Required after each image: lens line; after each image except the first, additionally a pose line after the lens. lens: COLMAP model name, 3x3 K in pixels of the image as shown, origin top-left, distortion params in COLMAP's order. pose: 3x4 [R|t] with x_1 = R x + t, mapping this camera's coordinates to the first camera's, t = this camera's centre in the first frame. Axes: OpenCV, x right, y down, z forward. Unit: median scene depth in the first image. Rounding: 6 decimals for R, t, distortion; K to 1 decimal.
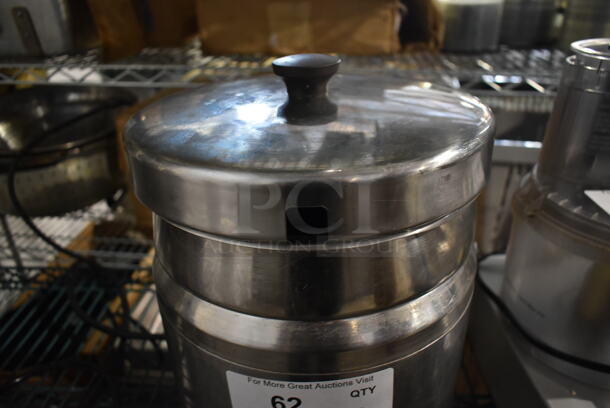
lens RADIAL K [[461.9, 0, 309.2], [0, 461.9, 205.5], [0, 0, 1]] dist [-0.002372, 0.002155]
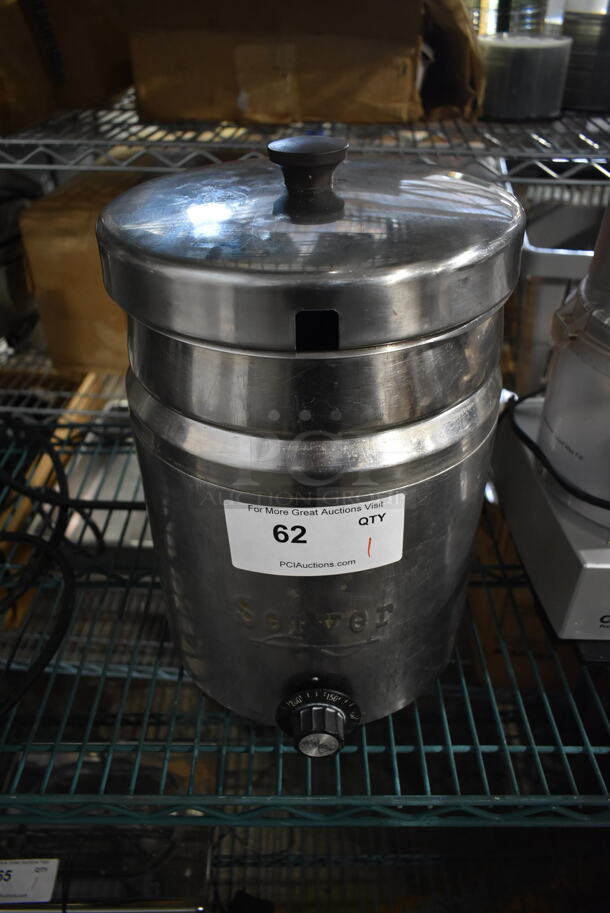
lens RADIAL K [[696.6, 0, 304.5], [0, 696.6, 456.1], [0, 0, 1]] dist [-0.003926, 0.001357]
pose [[0.999546, -0.008286, 0.028957, -0.040412], [0.004097, 0.989881, 0.141839, 0.051988], [-0.029839, -0.141656, 0.989466, -0.252340]]
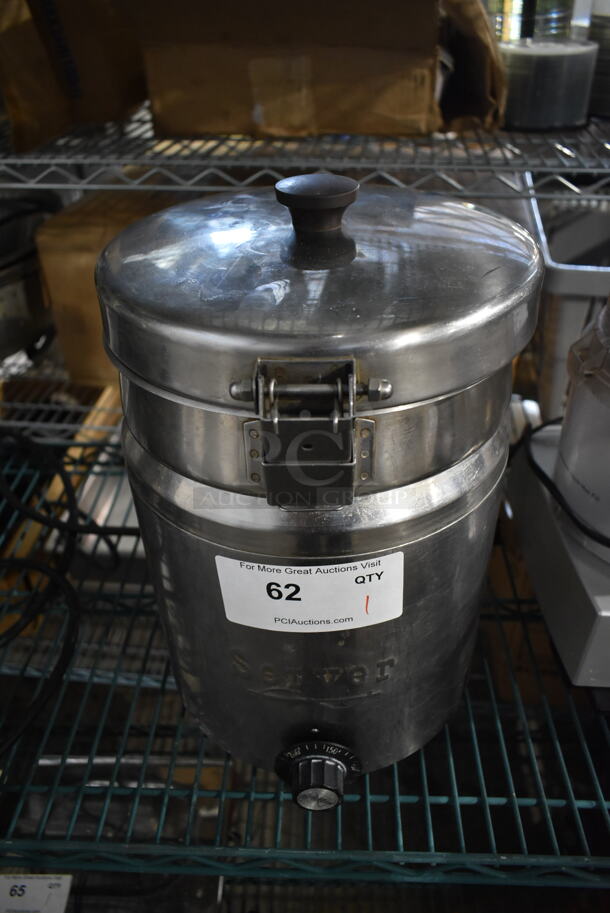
lens RADIAL K [[691.4, 0, 305.0], [0, 691.4, 456.5], [0, 0, 1]] dist [-0.002372, 0.002155]
pose [[0.999930, -0.003383, -0.011359, 0.005858], [0.005063, 0.988480, 0.151269, -0.021185], [0.010717, -0.151316, 0.988427, -0.195018]]
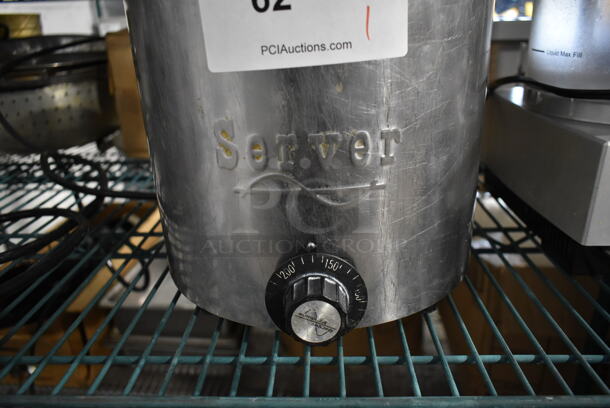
lens RADIAL K [[459.1, 0, 306.3], [0, 459.1, 196.3], [0, 0, 1]] dist [-0.001013, 0.000795]
pose [[0.999769, -0.019681, -0.008627, 0.007429], [0.018654, 0.994162, -0.106274, 0.578859], [0.010668, 0.106088, 0.994299, 0.189580]]
